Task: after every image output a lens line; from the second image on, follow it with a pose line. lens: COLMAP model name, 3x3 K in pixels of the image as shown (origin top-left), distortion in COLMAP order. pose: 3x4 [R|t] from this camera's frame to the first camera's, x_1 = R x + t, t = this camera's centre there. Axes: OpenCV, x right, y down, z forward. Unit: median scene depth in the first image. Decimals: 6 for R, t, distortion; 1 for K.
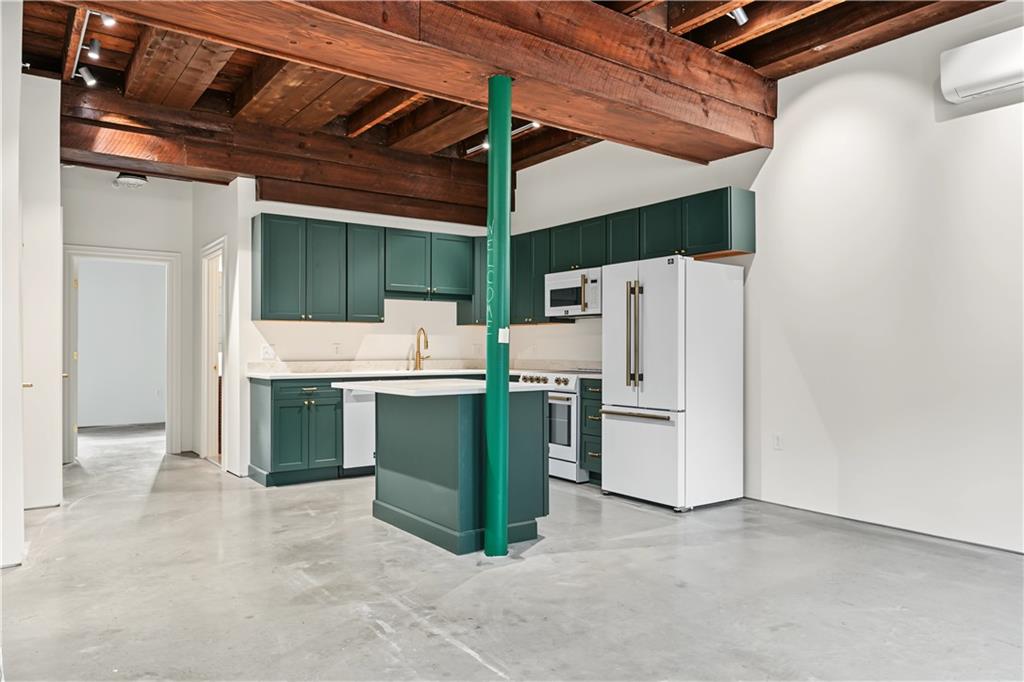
lens RADIAL K [[688.7, 0, 510.1], [0, 688.7, 344.4], [0, 0, 1]] dist [0.010692, 0.002616]
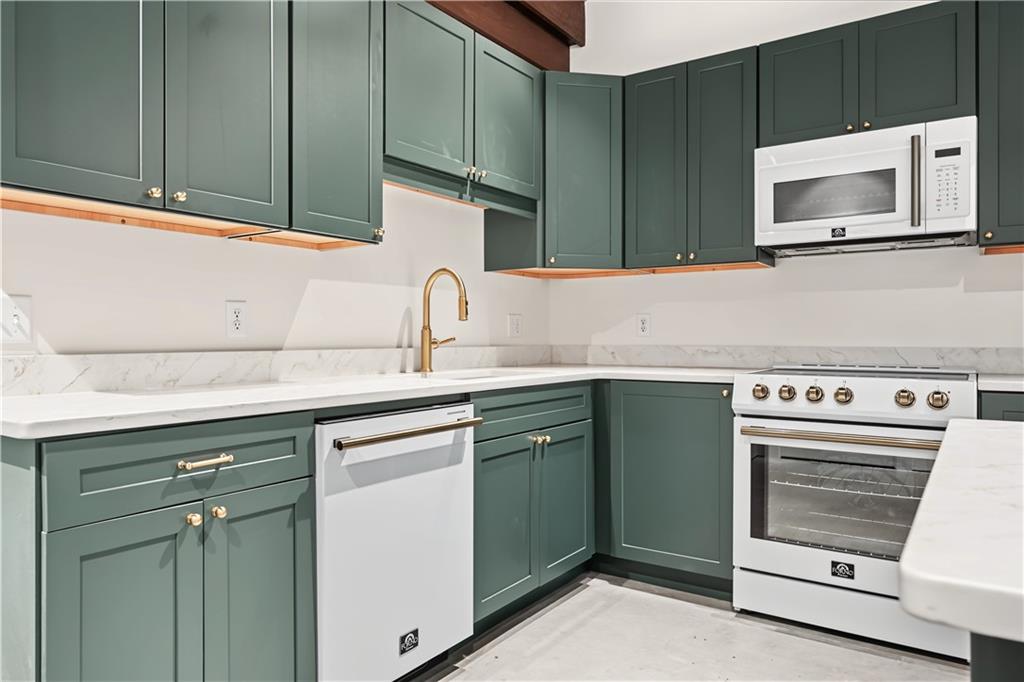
lens RADIAL K [[688.7, 0, 514.3], [0, 688.7, 338.4], [0, 0, 1]] dist [0.010692, 0.002616]
pose [[0.940879, -0.002863, 0.338731, -0.242627], [-0.000660, 0.999947, 0.010286, 0.014085], [-0.338742, -0.009901, 0.940827, 0.645398]]
